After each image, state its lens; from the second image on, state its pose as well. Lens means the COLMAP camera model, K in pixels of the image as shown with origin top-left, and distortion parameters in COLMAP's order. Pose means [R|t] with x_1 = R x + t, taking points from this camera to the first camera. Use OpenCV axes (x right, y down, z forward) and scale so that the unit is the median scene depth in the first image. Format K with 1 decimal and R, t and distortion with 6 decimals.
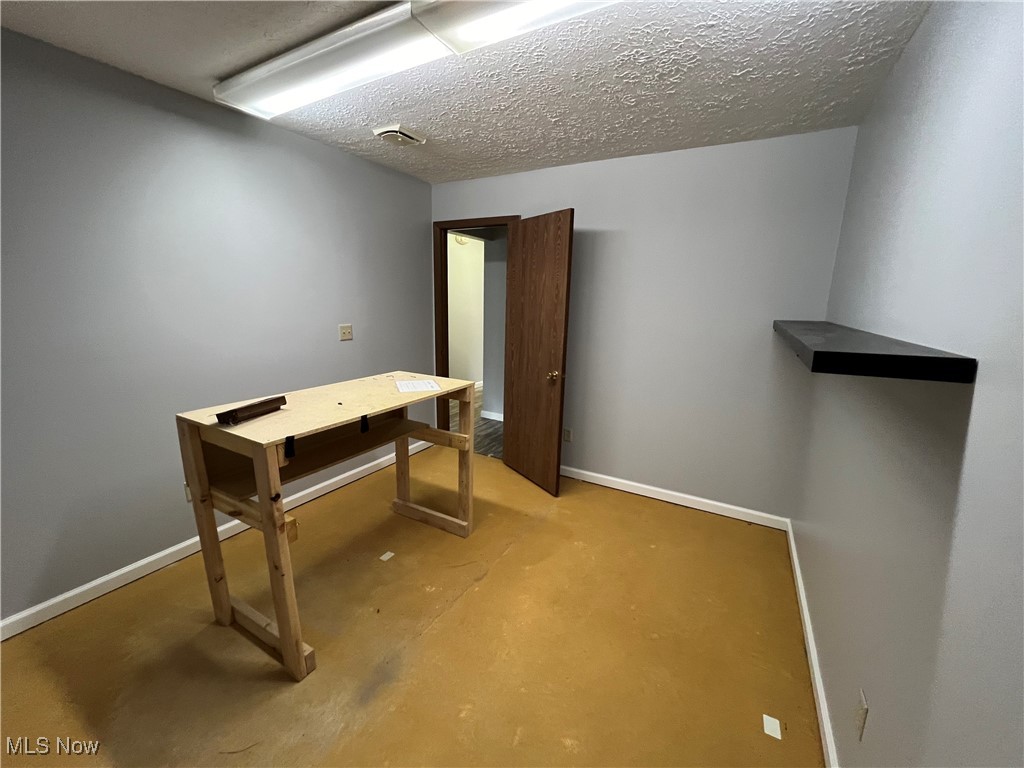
lens RADIAL K [[416.3, 0, 509.3], [0, 416.3, 381.8], [0, 0, 1]] dist [0.000257, 0.000011]
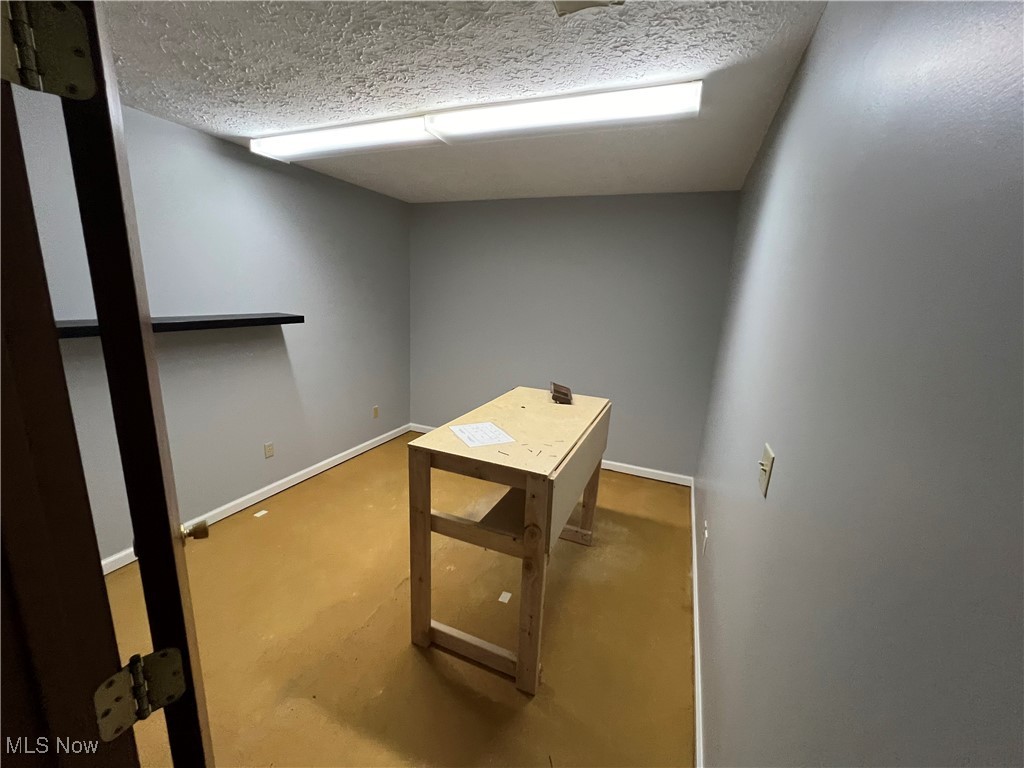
lens RADIAL K [[416.3, 0, 510.0], [0, 416.3, 385.6], [0, 0, 1]] dist [0.000257, 0.000011]
pose [[-0.990640, -0.038954, -0.130827, -0.173508], [-0.089197, 0.910226, 0.404392, -0.419937], [0.103330, 0.412276, -0.905180, 1.758997]]
